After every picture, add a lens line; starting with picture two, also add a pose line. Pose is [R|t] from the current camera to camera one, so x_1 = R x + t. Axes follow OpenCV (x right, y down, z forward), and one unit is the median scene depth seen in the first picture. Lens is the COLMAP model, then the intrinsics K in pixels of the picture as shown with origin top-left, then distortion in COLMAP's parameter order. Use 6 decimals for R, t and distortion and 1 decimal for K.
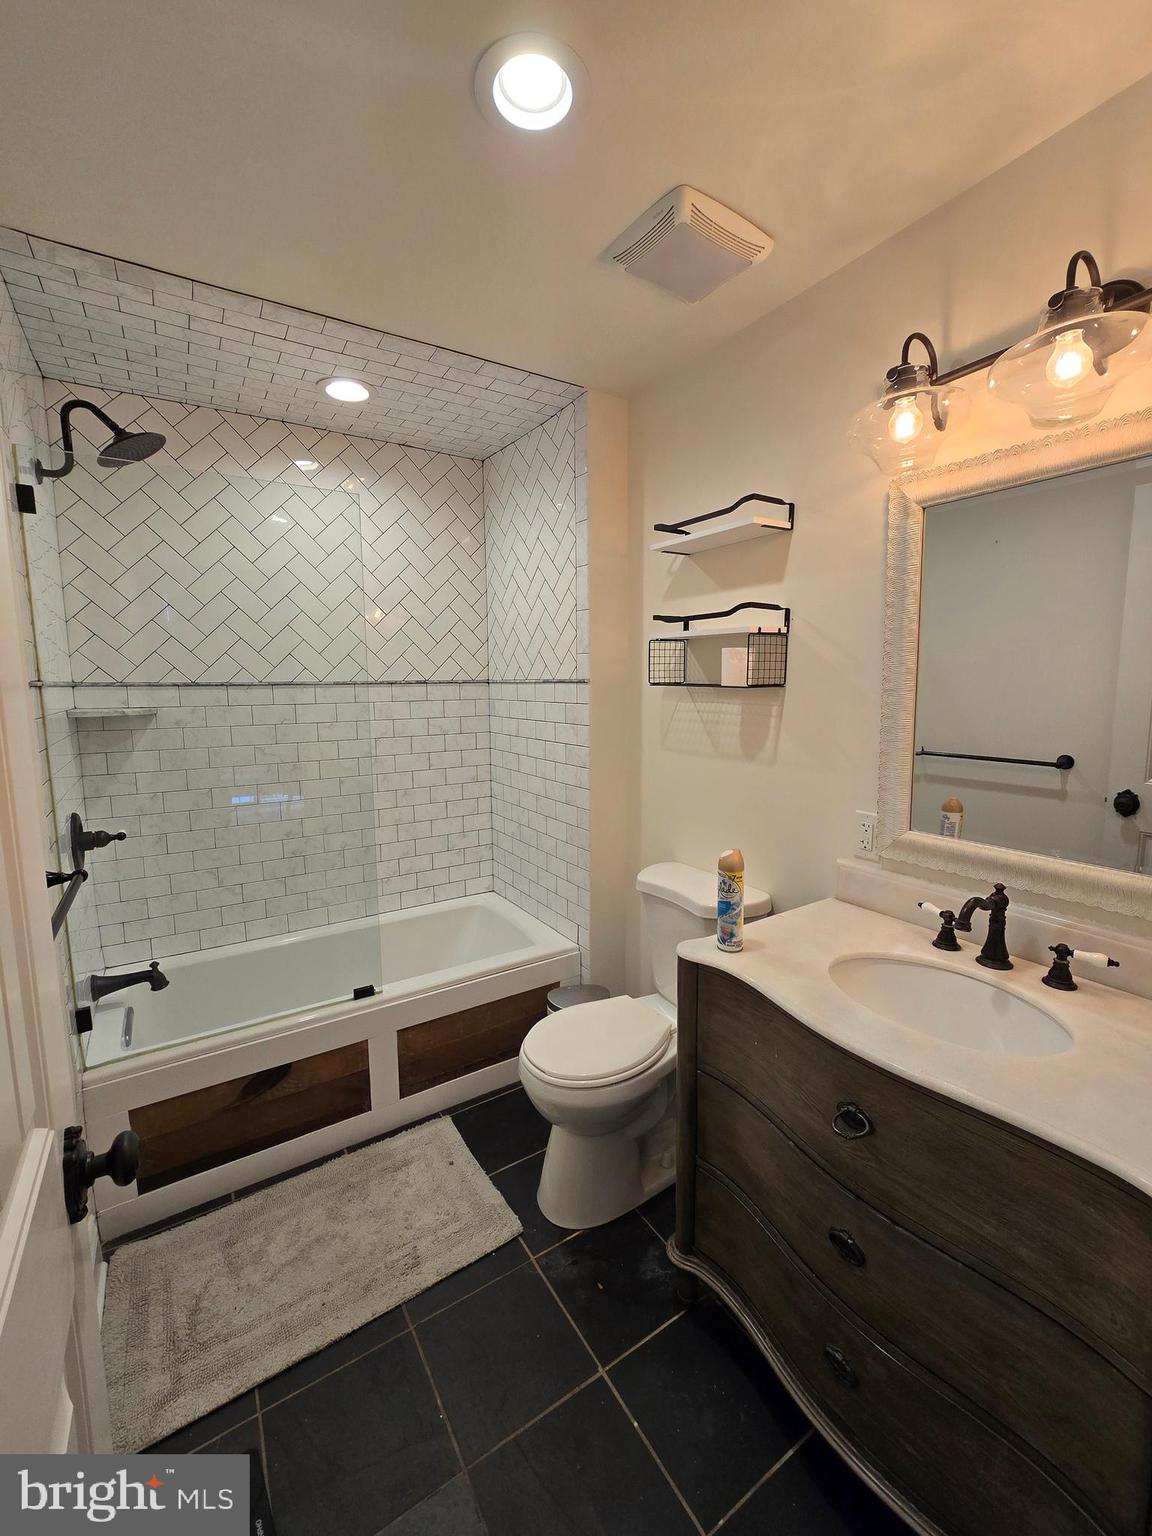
lens RADIAL K [[628.0, 0, 580.8], [0, 628.0, 759.8], [0, 0, 1]] dist [-0.004101, -0.000083]
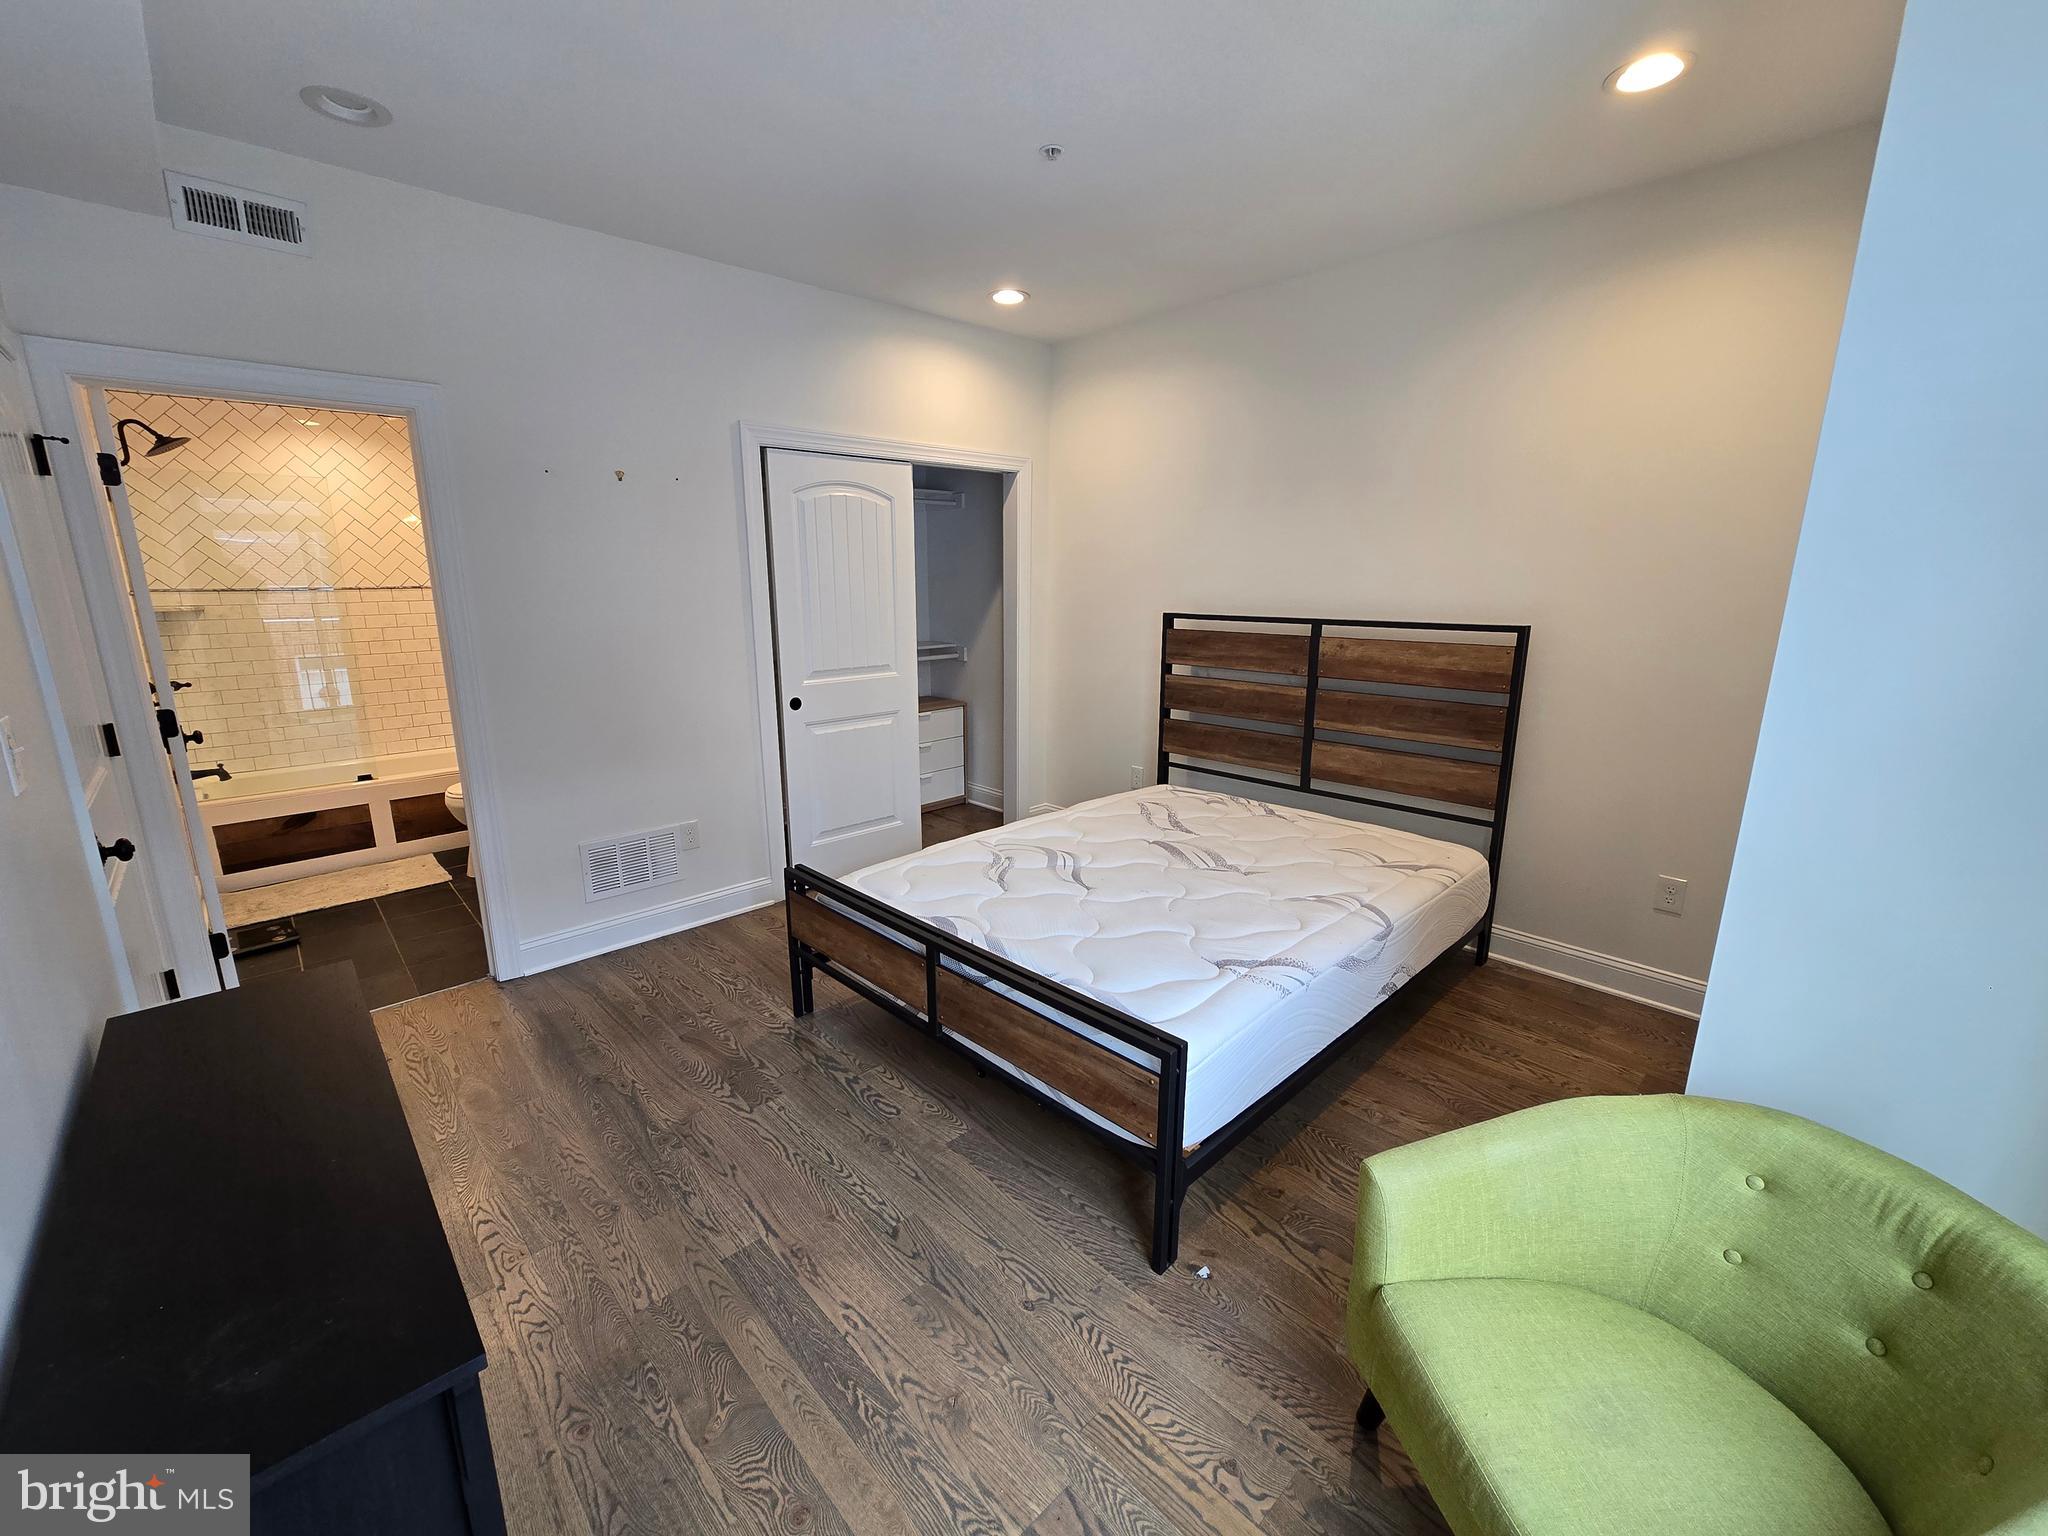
lens RADIAL K [[825.7, 0, 986.8], [0, 825.7, 762.5], [0, 0, 1]] dist [0.000375, 0.000220]
pose [[0.986735, -0.034364, 0.158658, 0.932466], [0.018154, 0.994566, 0.102515, 0.133228], [-0.161318, -0.098275, 0.981997, -1.410741]]
